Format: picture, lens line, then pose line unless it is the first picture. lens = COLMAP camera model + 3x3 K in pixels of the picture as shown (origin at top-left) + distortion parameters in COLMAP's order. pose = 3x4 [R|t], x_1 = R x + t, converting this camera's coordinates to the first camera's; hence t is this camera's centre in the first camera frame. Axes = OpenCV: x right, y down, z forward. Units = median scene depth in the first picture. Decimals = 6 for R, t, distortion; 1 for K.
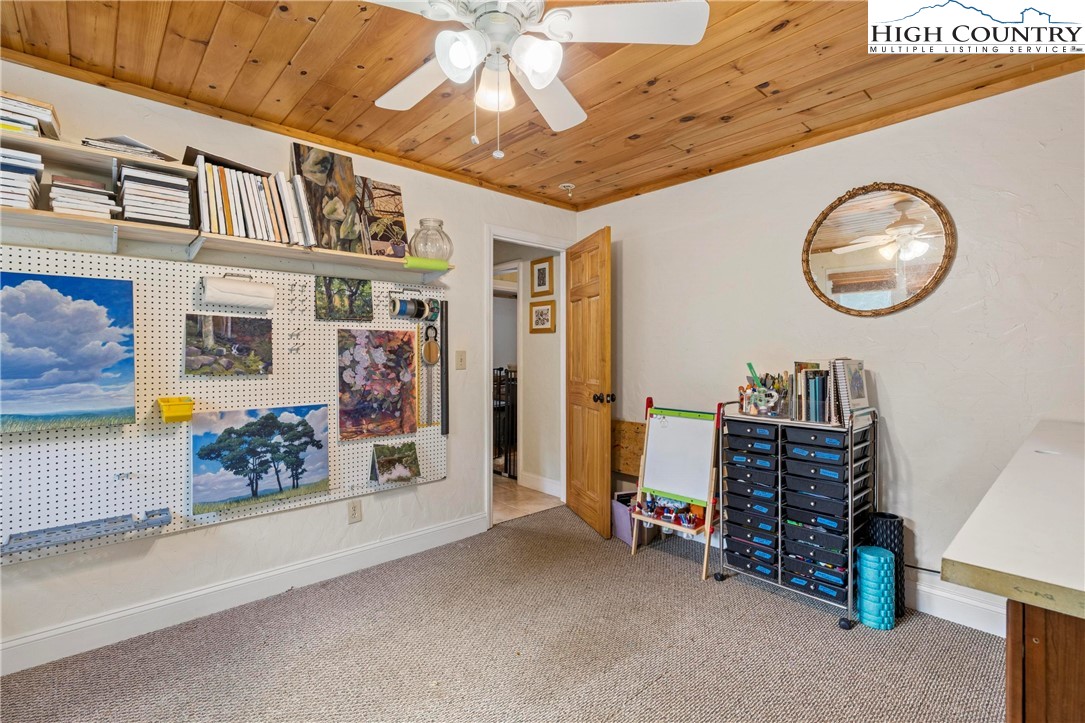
lens RADIAL K [[497.1, 0, 544.4], [0, 497.1, 354.5], [0, 0, 1]] dist [-0.006244, 0.001814]
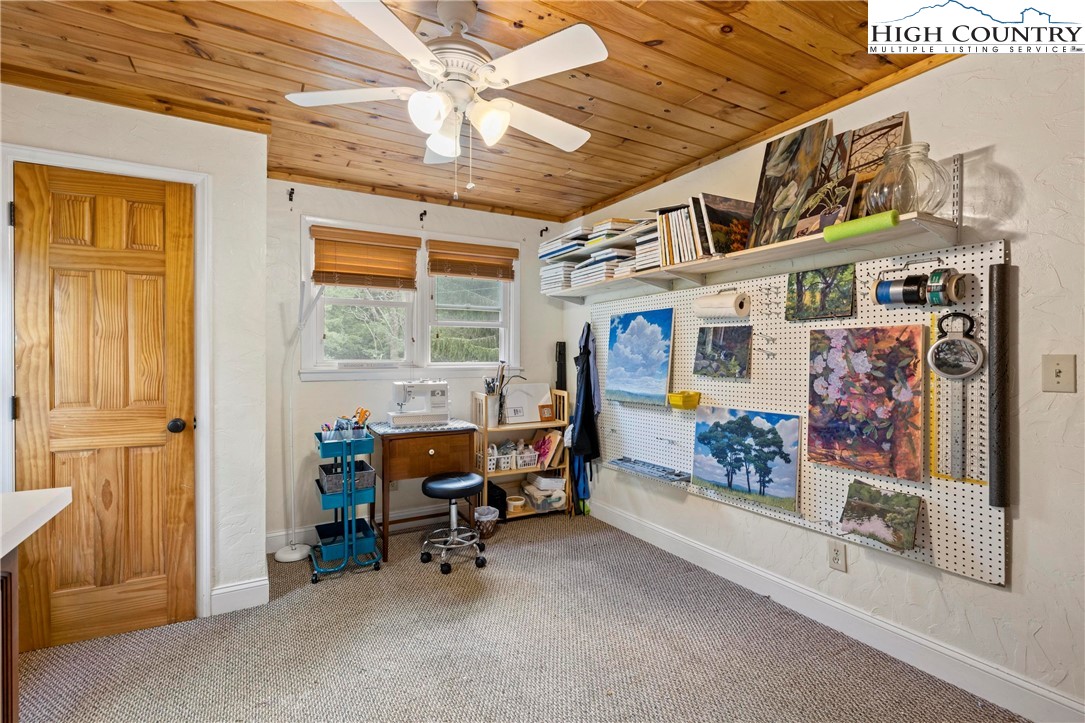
lens RADIAL K [[497.1, 0, 537.2], [0, 497.1, 361.3], [0, 0, 1]] dist [-0.006244, 0.001814]
pose [[-0.215133, 0.010185, -0.976532, 0.547438], [-0.003199, 0.999933, 0.011133, -0.006214], [0.976580, 0.005519, -0.215086, 0.759400]]
